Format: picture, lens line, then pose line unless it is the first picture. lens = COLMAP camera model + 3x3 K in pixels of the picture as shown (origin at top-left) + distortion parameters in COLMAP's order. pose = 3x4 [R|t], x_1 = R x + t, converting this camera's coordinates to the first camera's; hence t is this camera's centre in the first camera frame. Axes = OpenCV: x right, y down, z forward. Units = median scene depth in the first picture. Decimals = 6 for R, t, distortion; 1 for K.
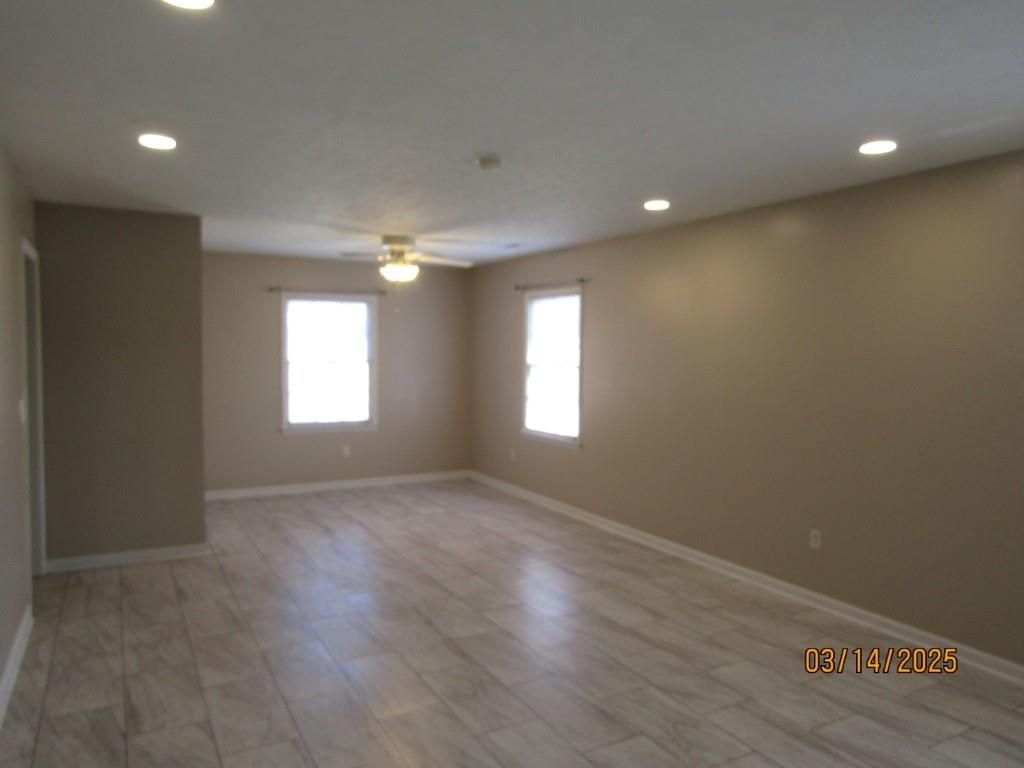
lens RADIAL K [[721.1, 0, 516.1], [0, 721.1, 382.7], [0, 0, 1]] dist [-0.033090, 0.015738]
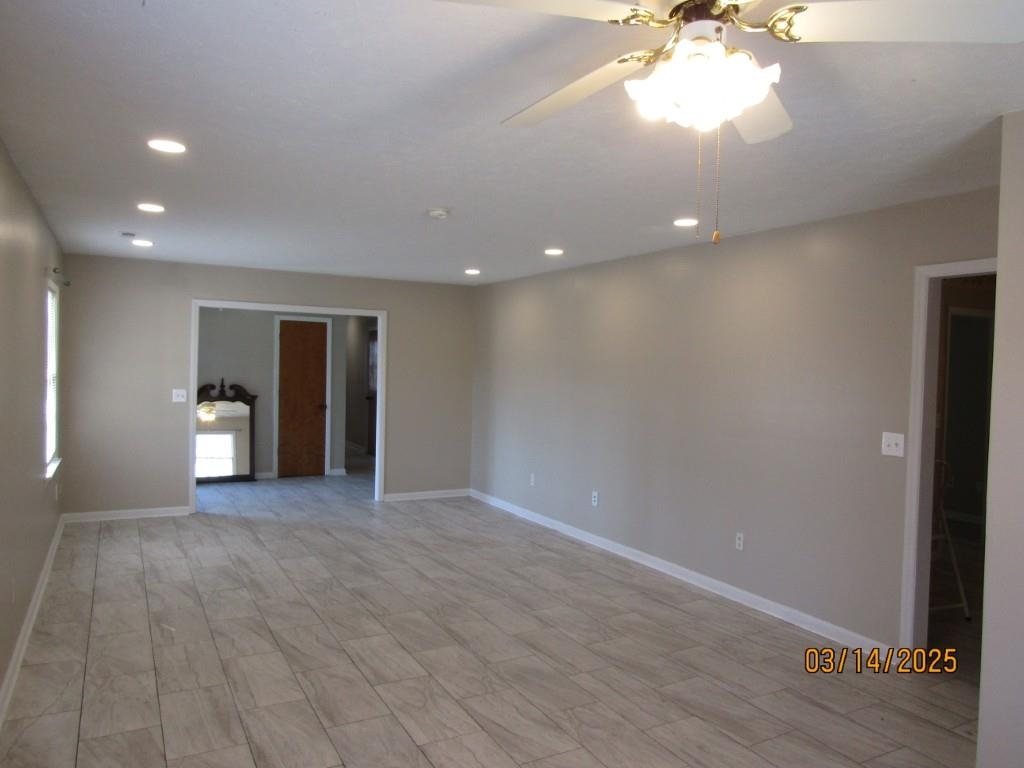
lens RADIAL K [[721.1, 0, 520.5], [0, 721.1, 381.6], [0, 0, 1]] dist [-0.033090, 0.015738]
pose [[-0.999325, -0.036713, -0.001279, -0.175094], [-0.036712, 0.996825, 0.070648, -0.111997], [-0.001319, 0.070648, -0.997500, 2.169158]]
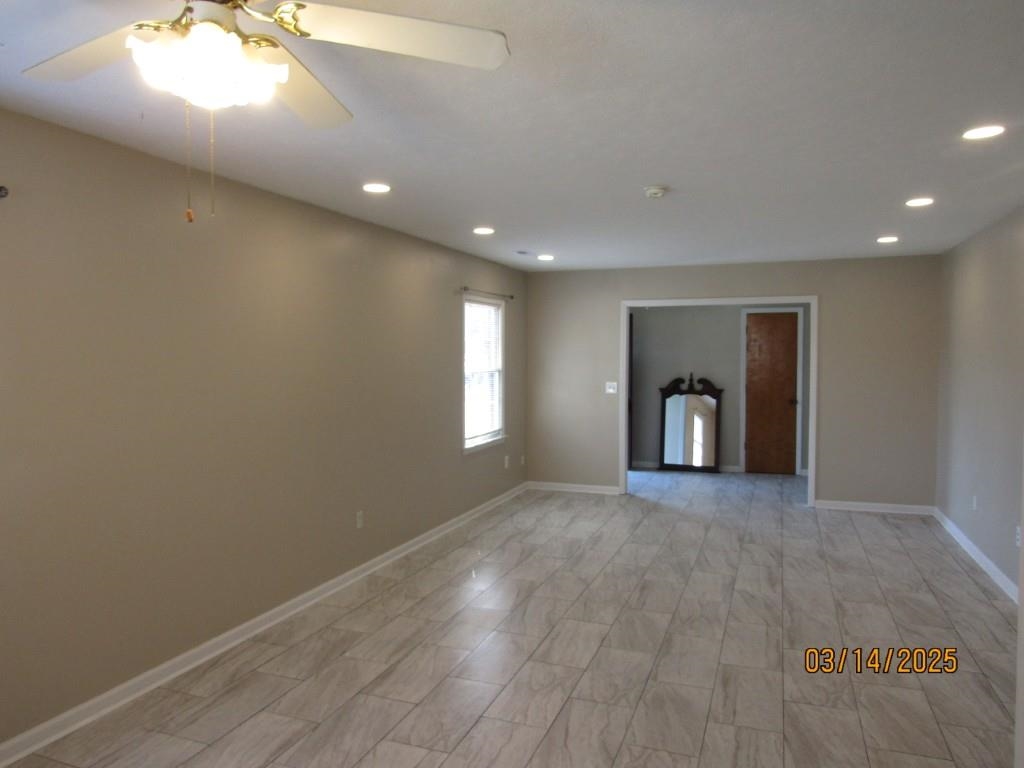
lens RADIAL K [[721.1, 0, 507.1], [0, 721.1, 385.1], [0, 0, 1]] dist [-0.033090, 0.015738]
pose [[-0.643278, -0.042004, 0.764479, -0.739870], [0.032285, 0.996118, 0.081898, -0.100664], [-0.764952, 0.077364, -0.639425, 1.876893]]
